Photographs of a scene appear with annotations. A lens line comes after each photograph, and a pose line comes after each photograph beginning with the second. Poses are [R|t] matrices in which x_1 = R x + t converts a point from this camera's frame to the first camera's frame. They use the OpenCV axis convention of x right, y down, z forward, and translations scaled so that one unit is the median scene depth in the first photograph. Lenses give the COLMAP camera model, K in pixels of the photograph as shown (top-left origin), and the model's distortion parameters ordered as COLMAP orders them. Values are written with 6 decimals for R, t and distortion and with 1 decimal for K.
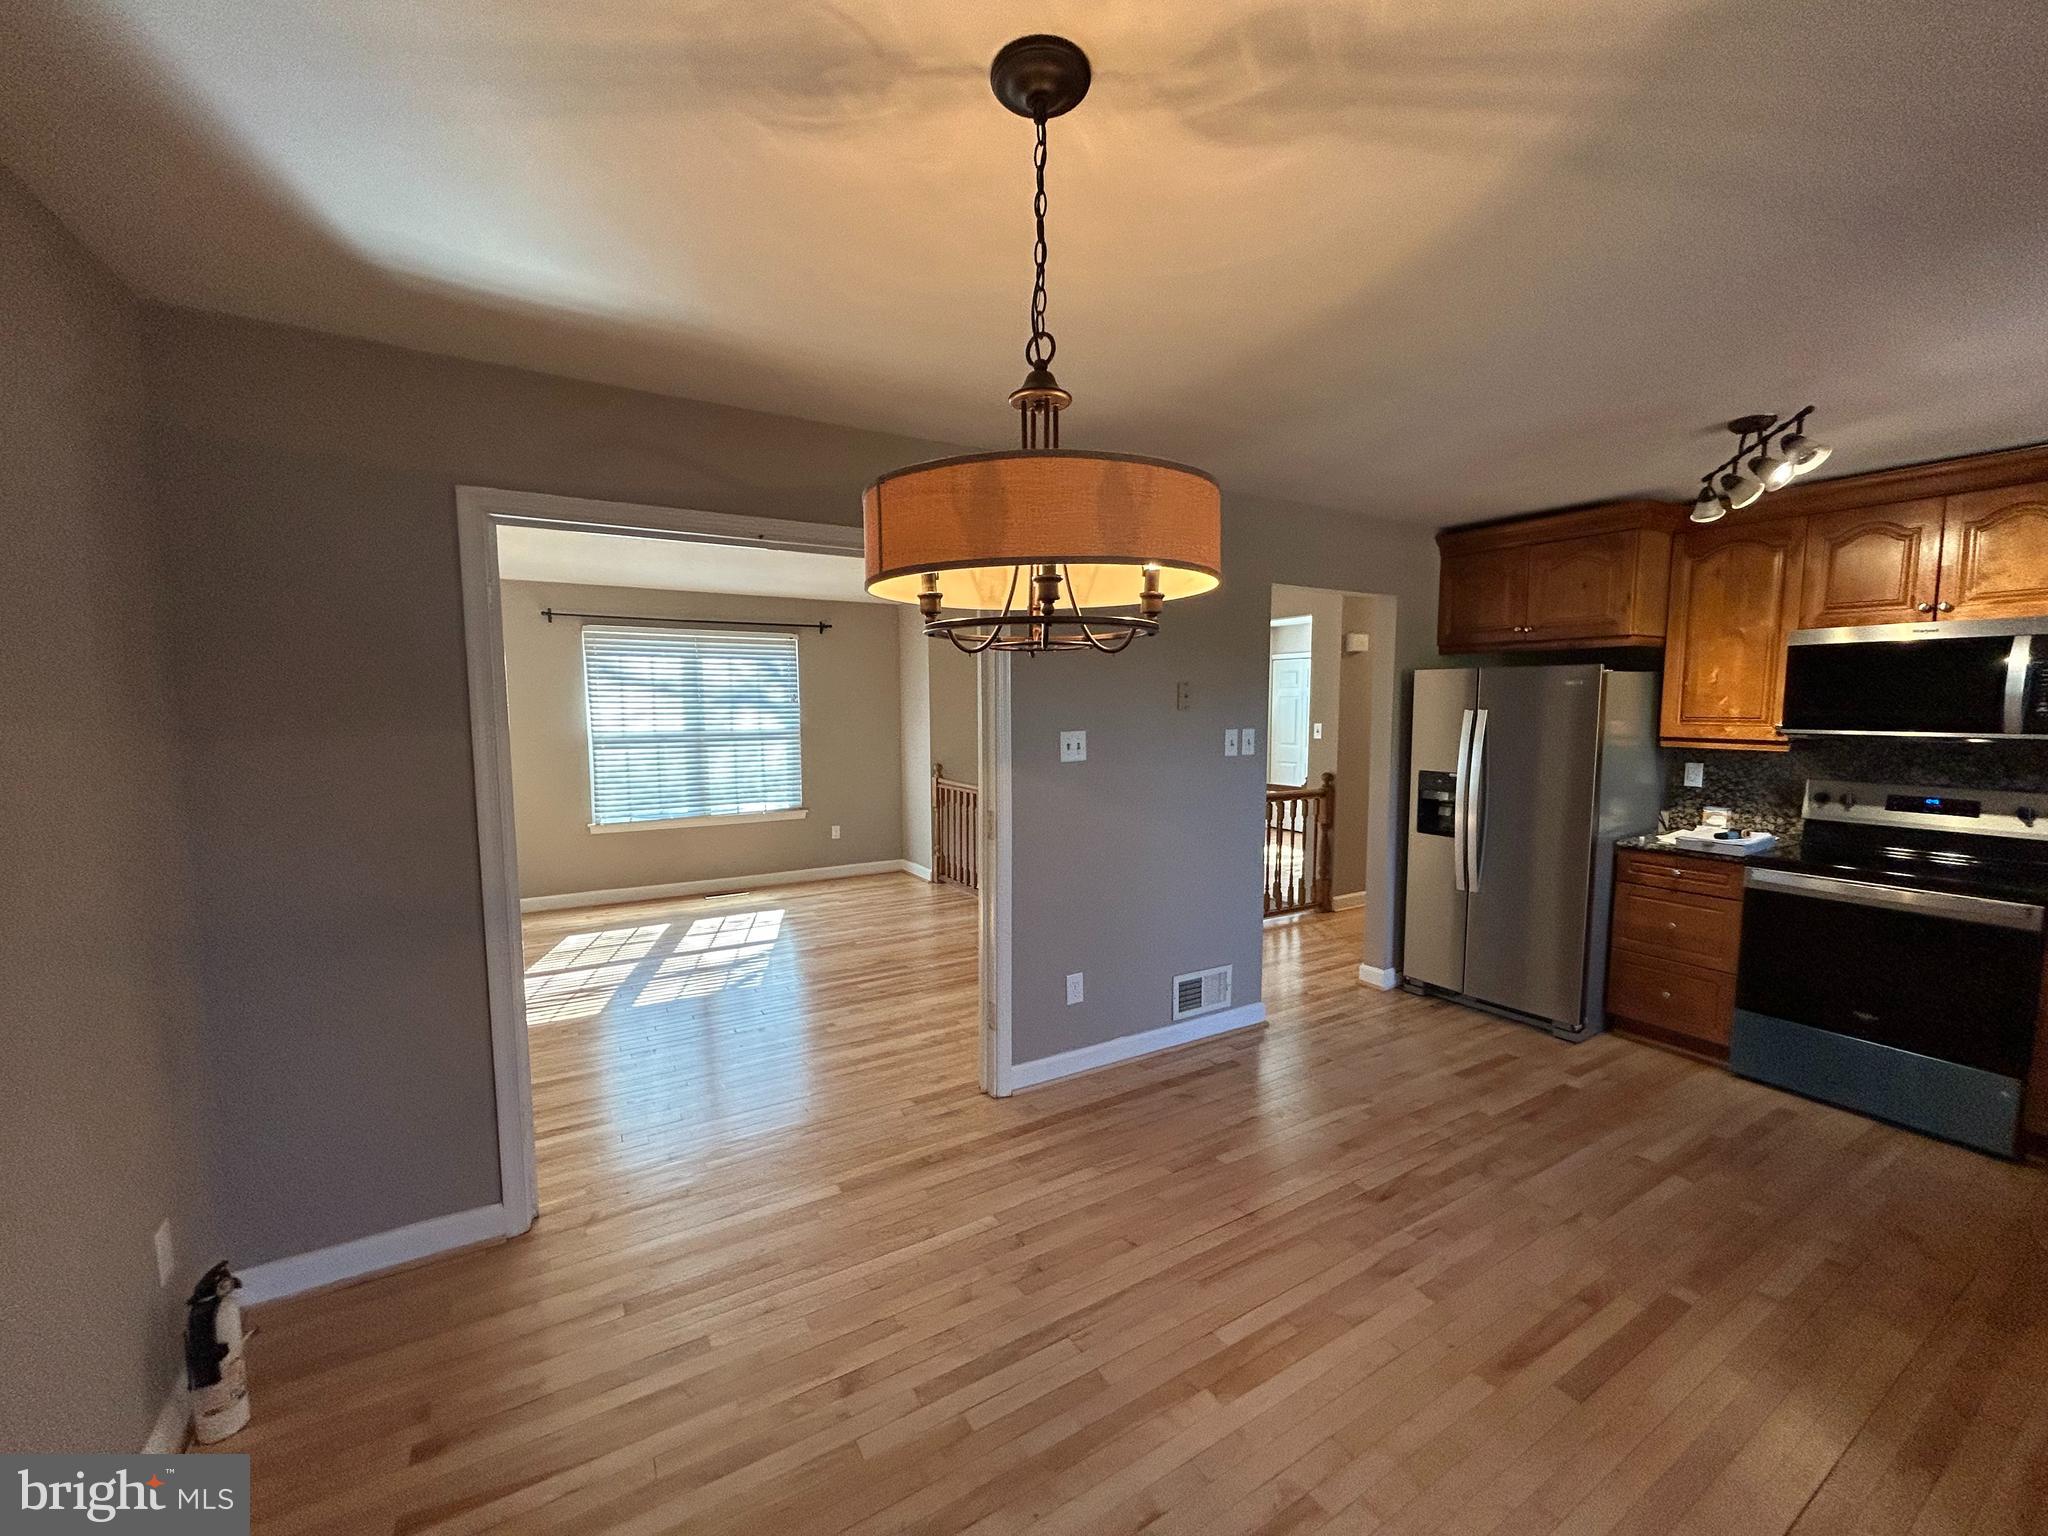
lens RADIAL K [[830.5, 0, 1023.4], [0, 830.5, 779.6], [0, 0, 1]] dist [0.000810, 0.000339]
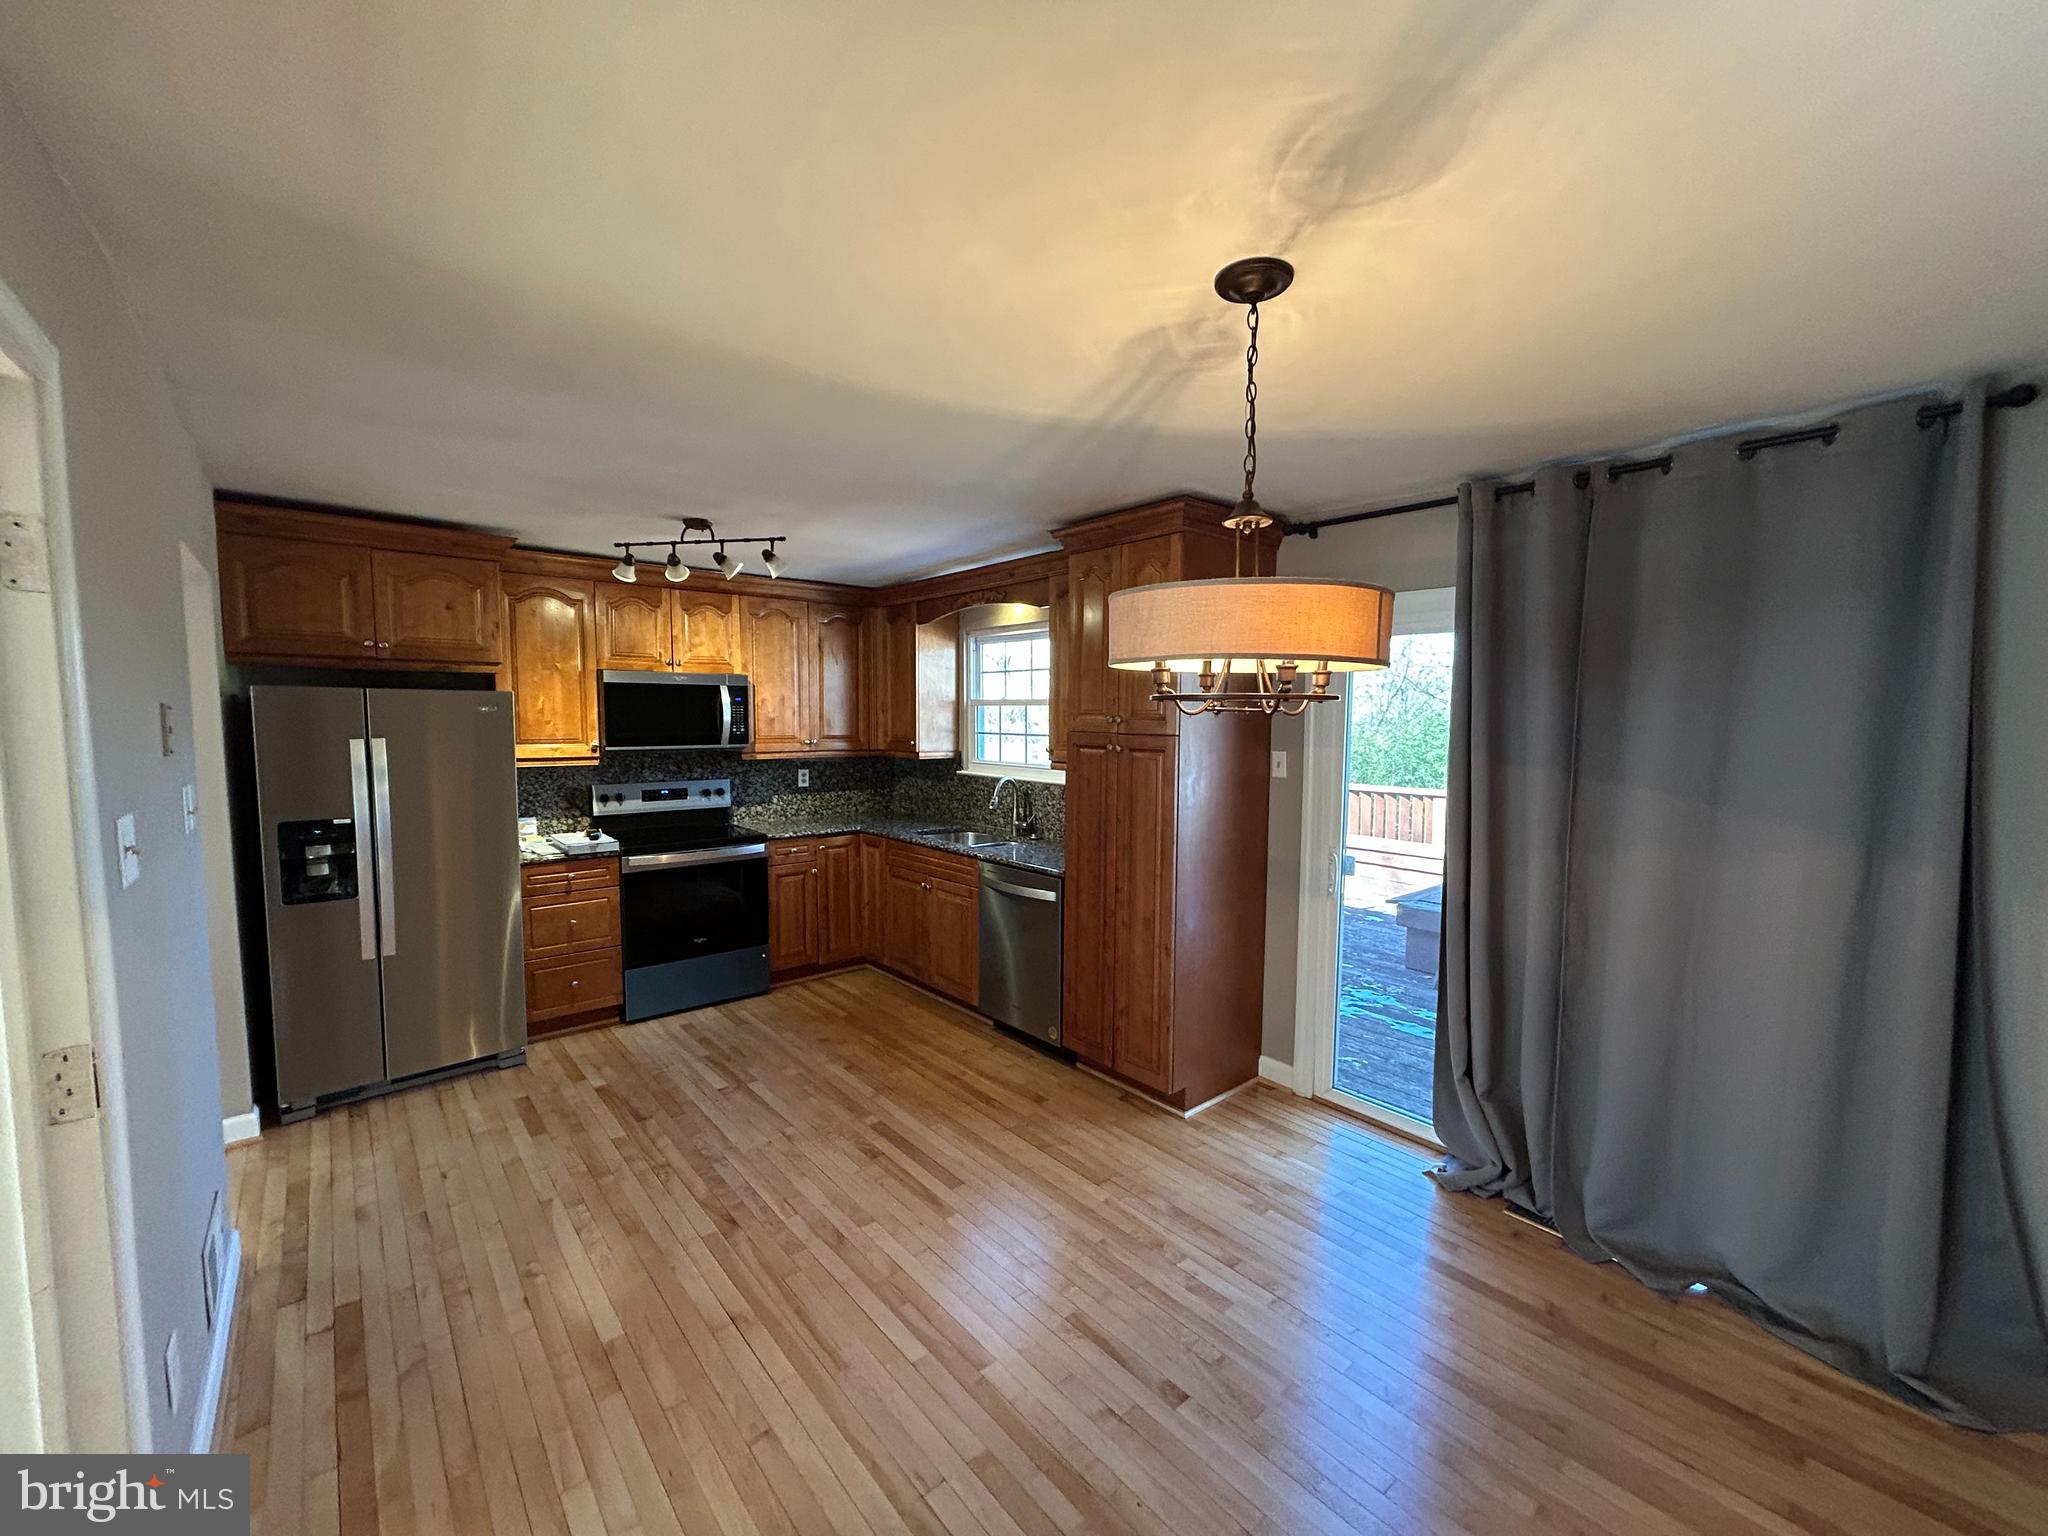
lens RADIAL K [[830.5, 0, 1023.4], [0, 830.5, 779.6], [0, 0, 1]] dist [0.000810, 0.000339]
pose [[-0.174490, -0.079219, 0.981467, -0.451159], [0.086793, 0.991641, 0.095471, -0.077637], [-0.980826, 0.101844, -0.166156, 0.590187]]
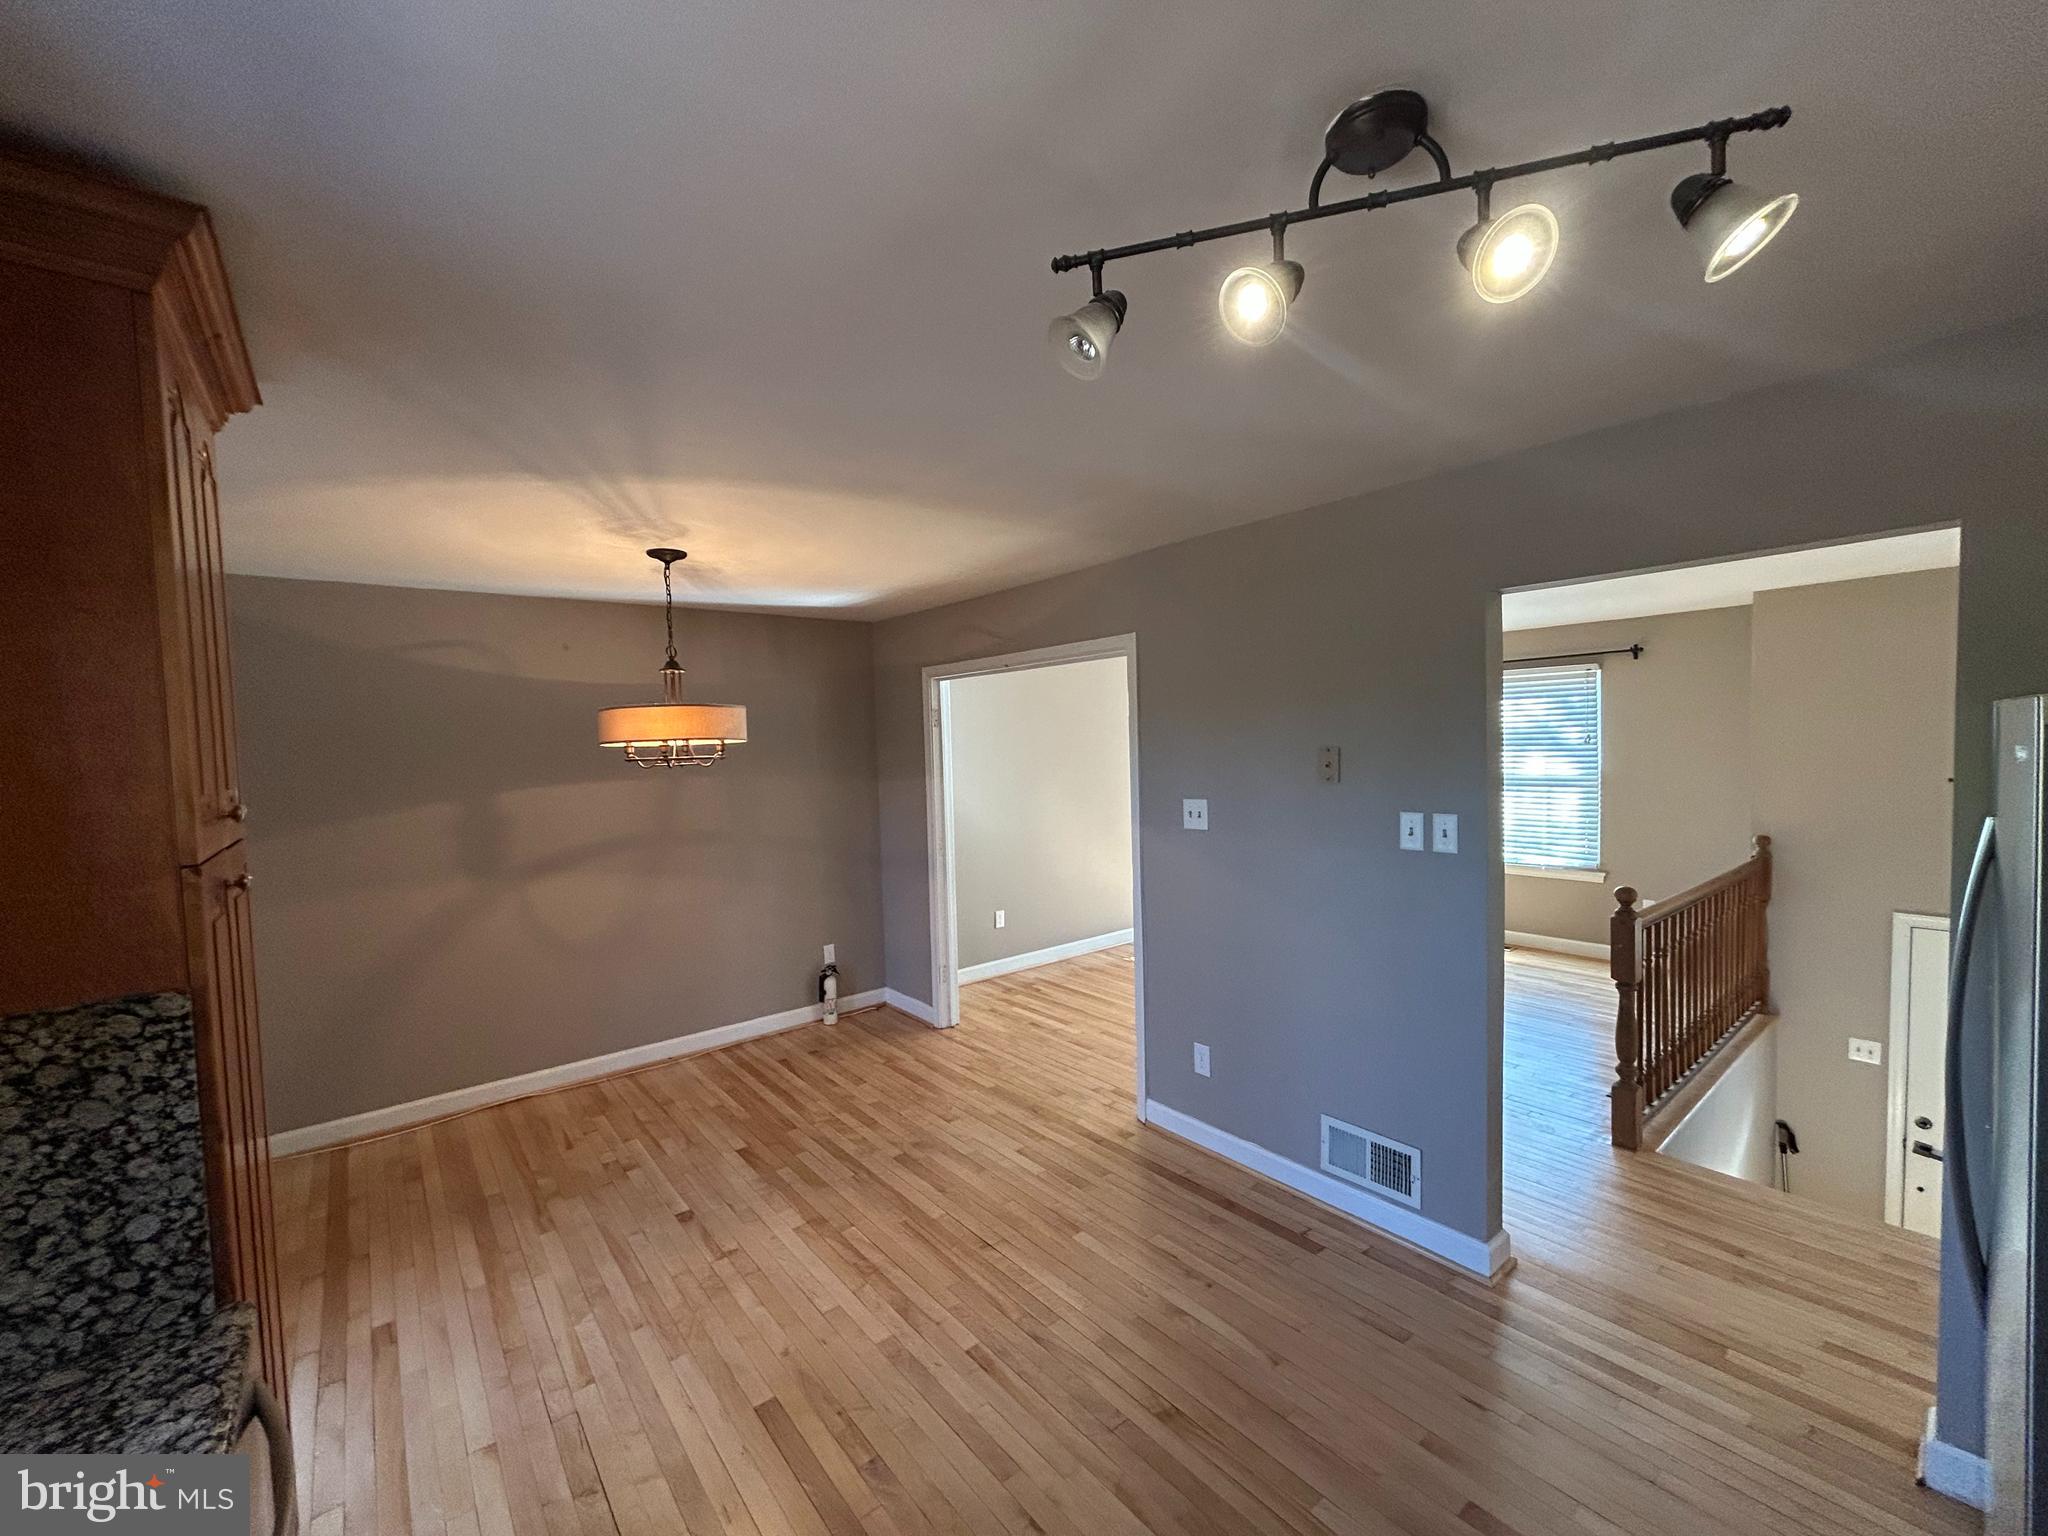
lens RADIAL K [[829.4, 0, 1022.2], [0, 829.4, 775.8], [0, 0, 1]] dist [-0.000719, 0.000007]
pose [[0.135619, 0.040059, -0.989951, 1.005775], [-0.065149, 0.997380, 0.031435, -0.102534], [0.988617, 0.060231, 0.137873, 0.638350]]
